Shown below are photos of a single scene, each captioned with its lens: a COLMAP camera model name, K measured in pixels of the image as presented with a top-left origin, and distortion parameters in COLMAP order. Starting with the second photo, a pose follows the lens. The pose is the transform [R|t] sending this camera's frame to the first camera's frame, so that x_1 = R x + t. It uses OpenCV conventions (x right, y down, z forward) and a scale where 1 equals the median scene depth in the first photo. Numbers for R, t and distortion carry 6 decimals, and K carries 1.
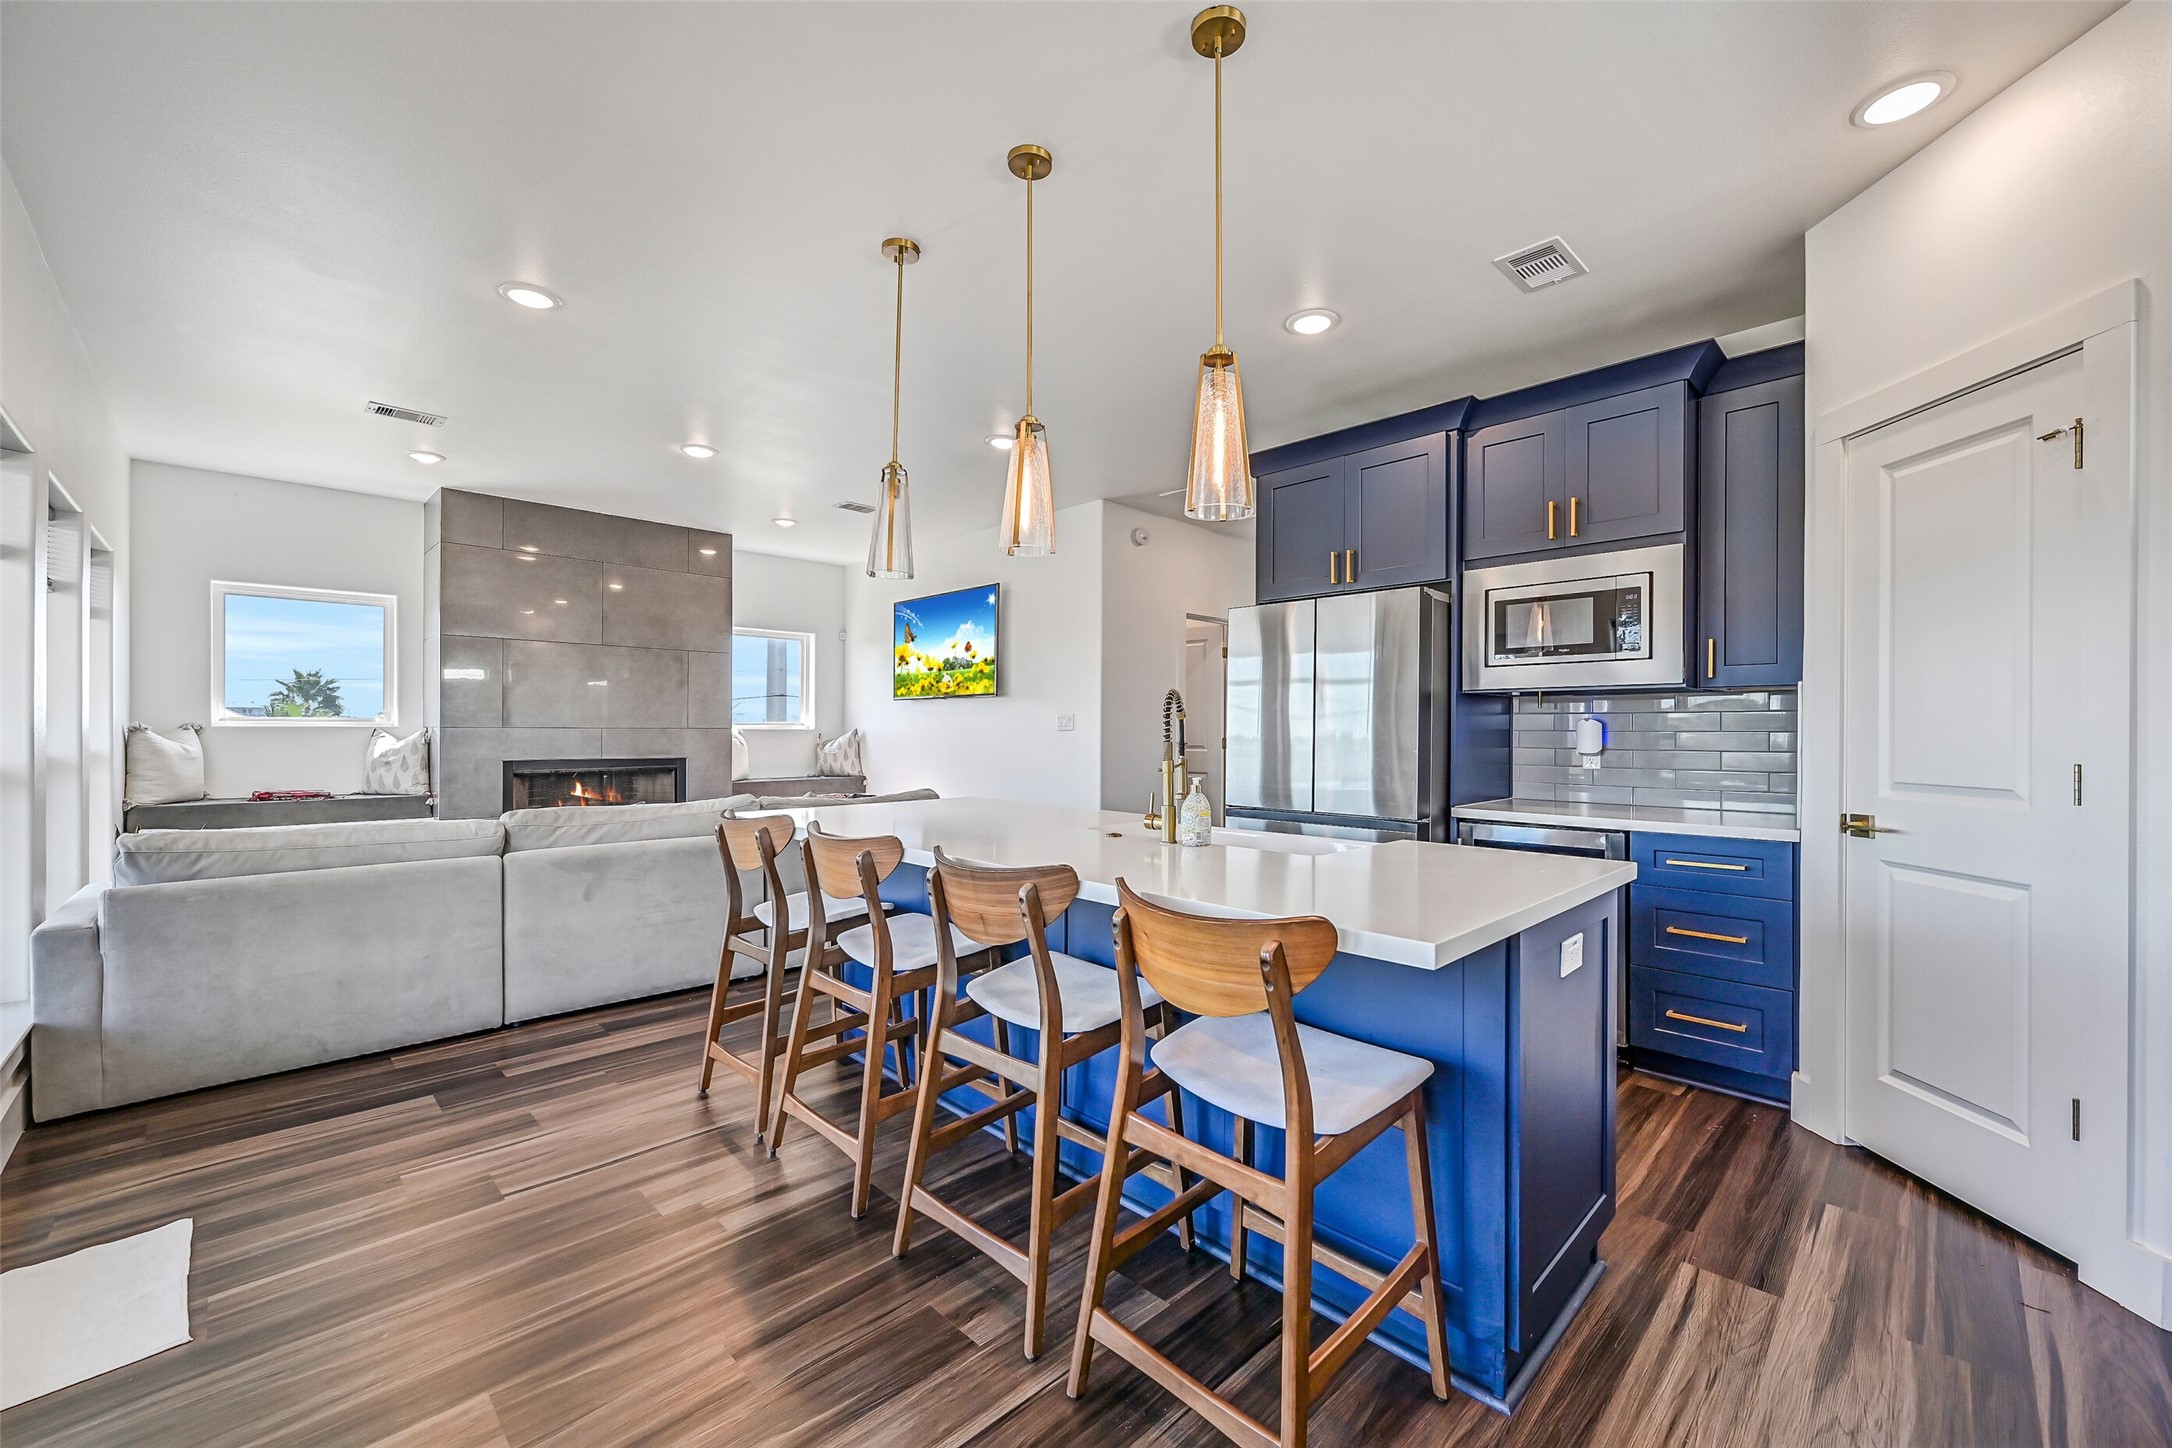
lens RADIAL K [[862.2, 0, 1092.4], [0, 862.2, 726.6], [0, 0, 1]] dist [0.002302, -0.000210]
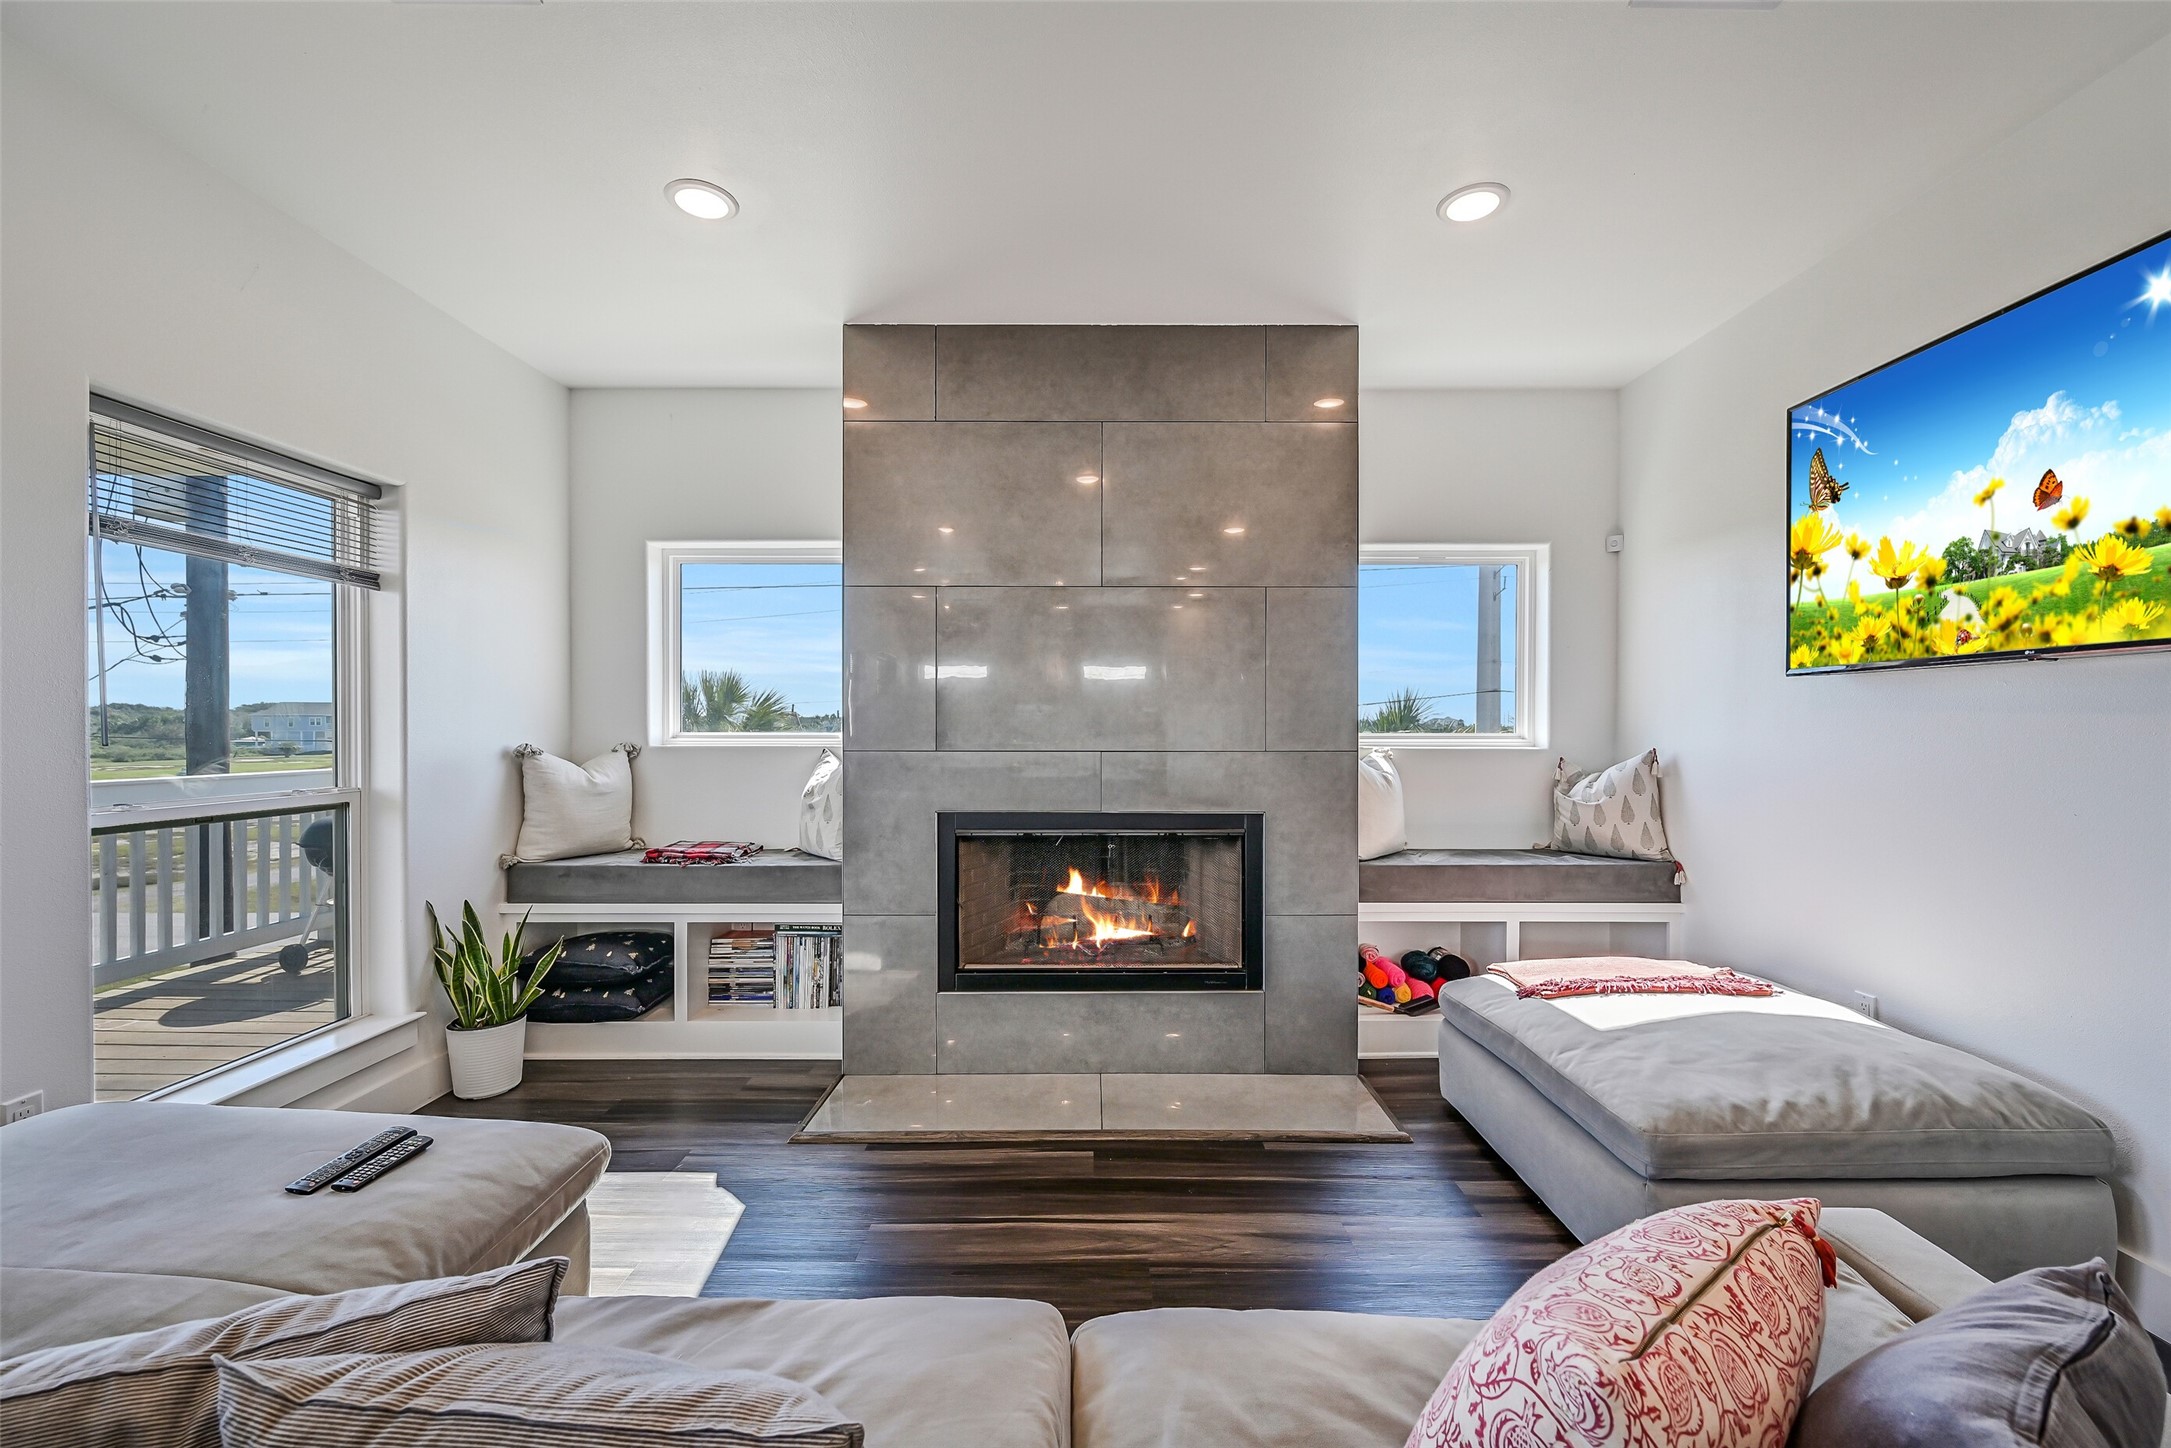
lens RADIAL K [[861.8, 0, 1093.7], [0, 861.8, 728.6], [0, 0, 1]] dist [0.002302, -0.000210]
pose [[0.708995, -0.000216, -0.705214, -0.206840], [0.003731, 0.999987, 0.003445, -0.013120], [0.705204, -0.005074, 0.708987, 0.611078]]
